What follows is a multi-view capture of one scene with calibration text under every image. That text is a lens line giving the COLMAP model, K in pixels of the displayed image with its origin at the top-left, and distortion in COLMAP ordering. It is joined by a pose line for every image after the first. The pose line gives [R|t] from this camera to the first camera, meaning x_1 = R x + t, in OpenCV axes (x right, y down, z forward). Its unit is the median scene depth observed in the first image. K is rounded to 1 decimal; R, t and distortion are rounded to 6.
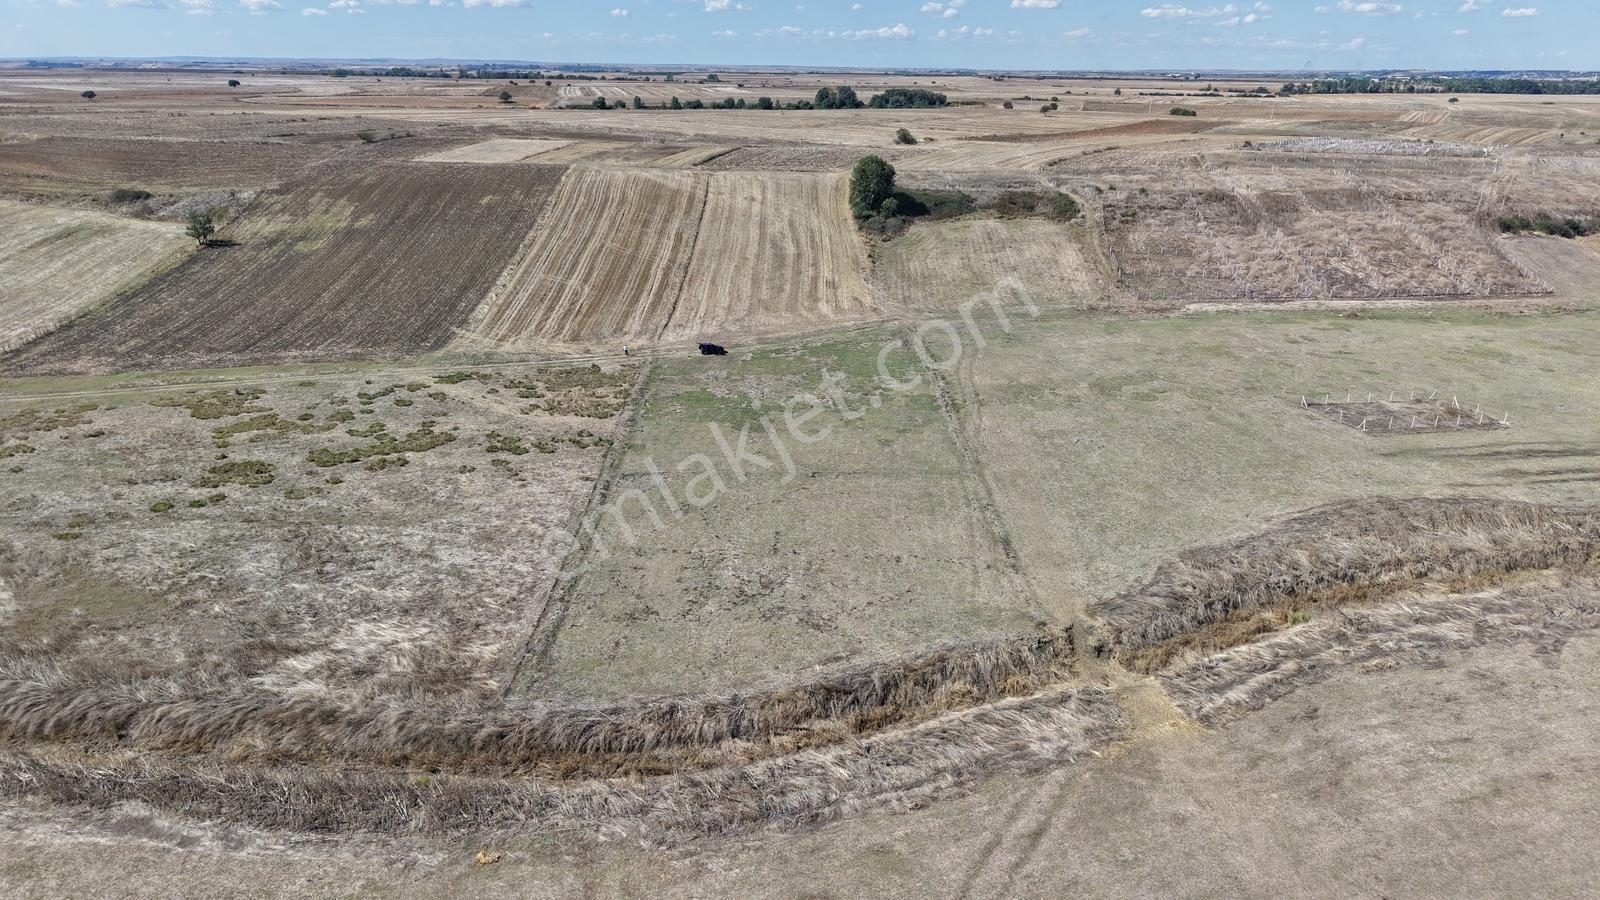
lens RADIAL K [[1068.1, 0, 800.0], [0, 1068.1, 450.0], [0, 0, 1]] dist [0.017615, -0.014880]
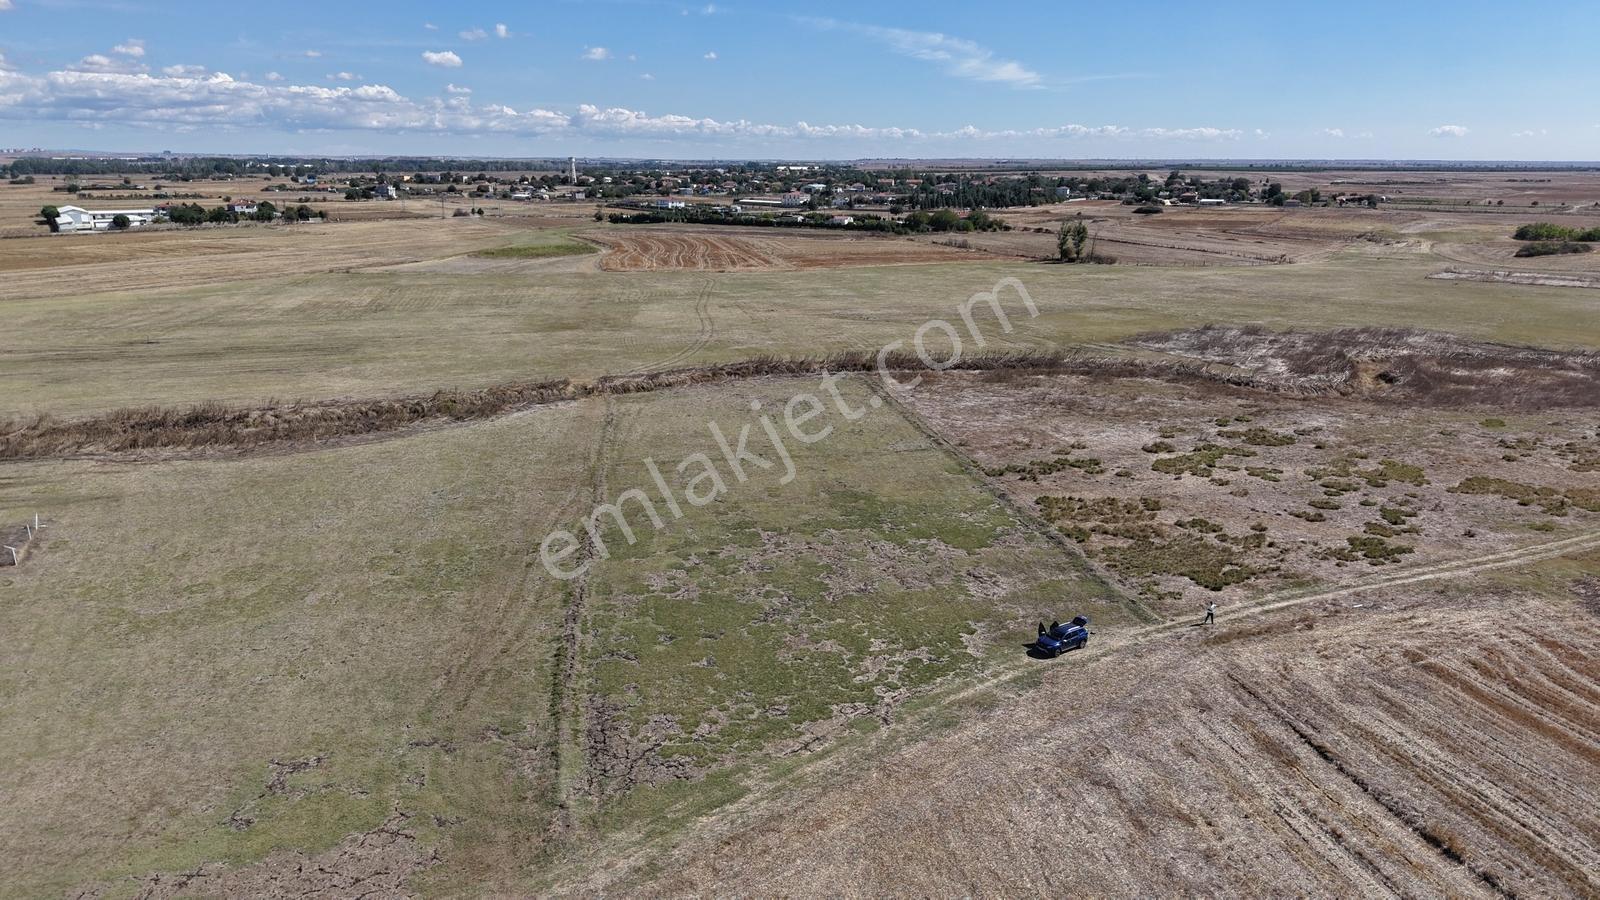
lens RADIAL K [[1068.1, 0, 800.0], [0, 1068.1, 450.0], [0, 0, 1]] dist [0.017615, -0.014880]
pose [[-0.989905, 0.025766, -0.139372, 0.068286], [-0.058444, 0.821636, 0.567008, -0.327933], [0.129123, 0.569429, -0.811836, 1.047682]]
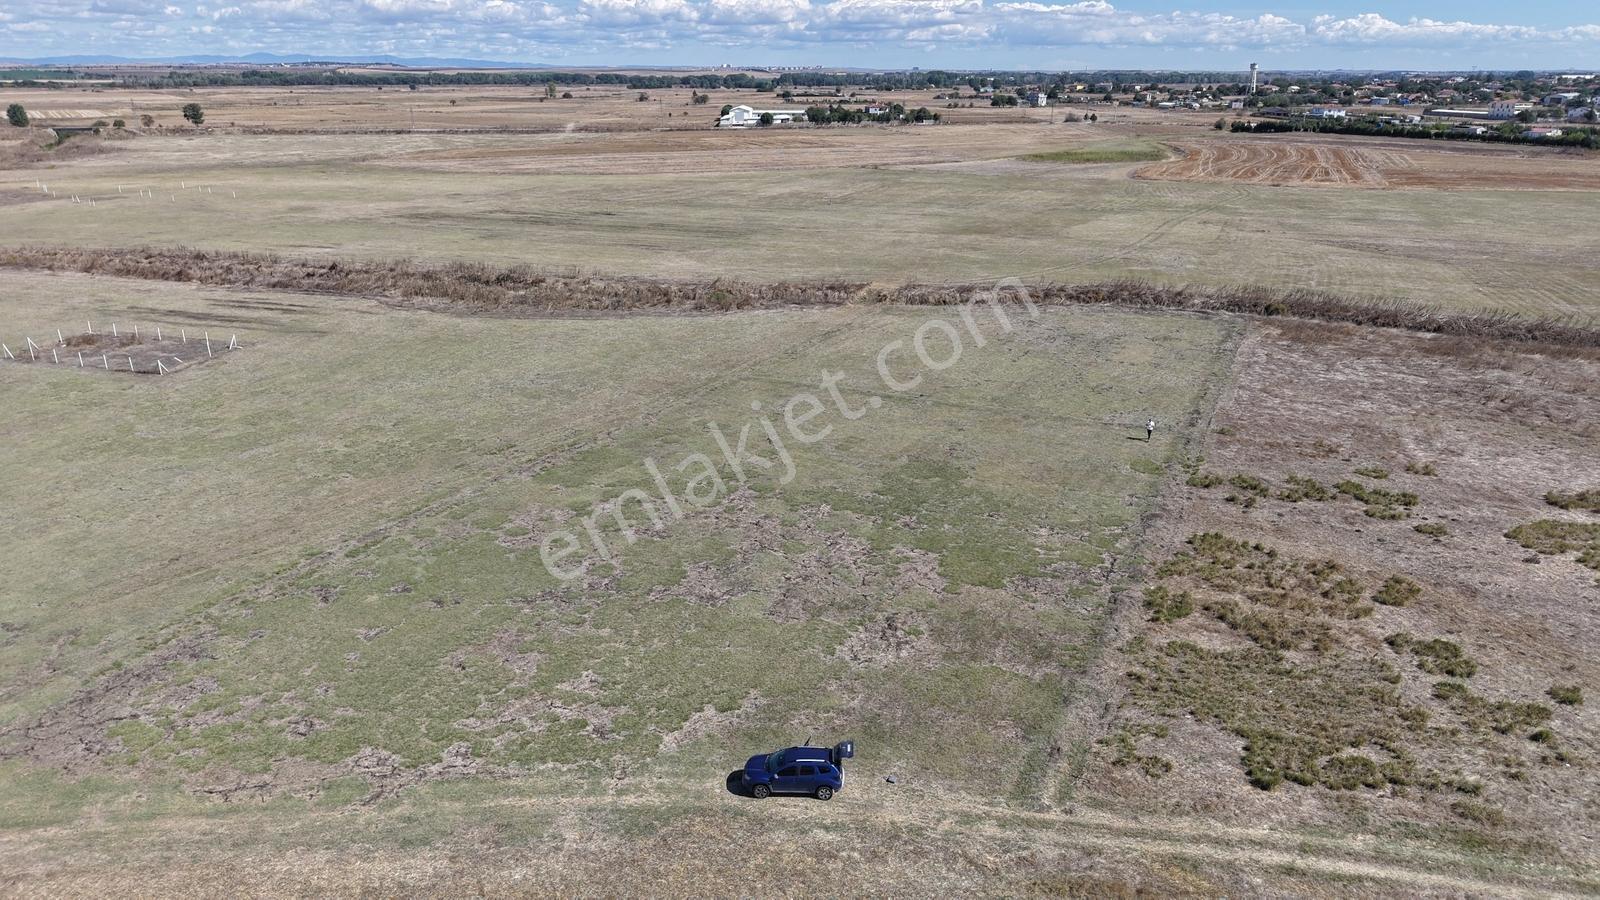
lens RADIAL K [[1068.1, 0, 800.0], [0, 1068.1, 450.0], [0, 0, 1]] dist [0.017615, -0.014880]
pose [[-0.886647, -0.160402, 0.433737, -0.146485], [0.149723, 0.787831, 0.597416, -0.245921], [-0.437538, 0.594638, -0.674512, 0.903334]]
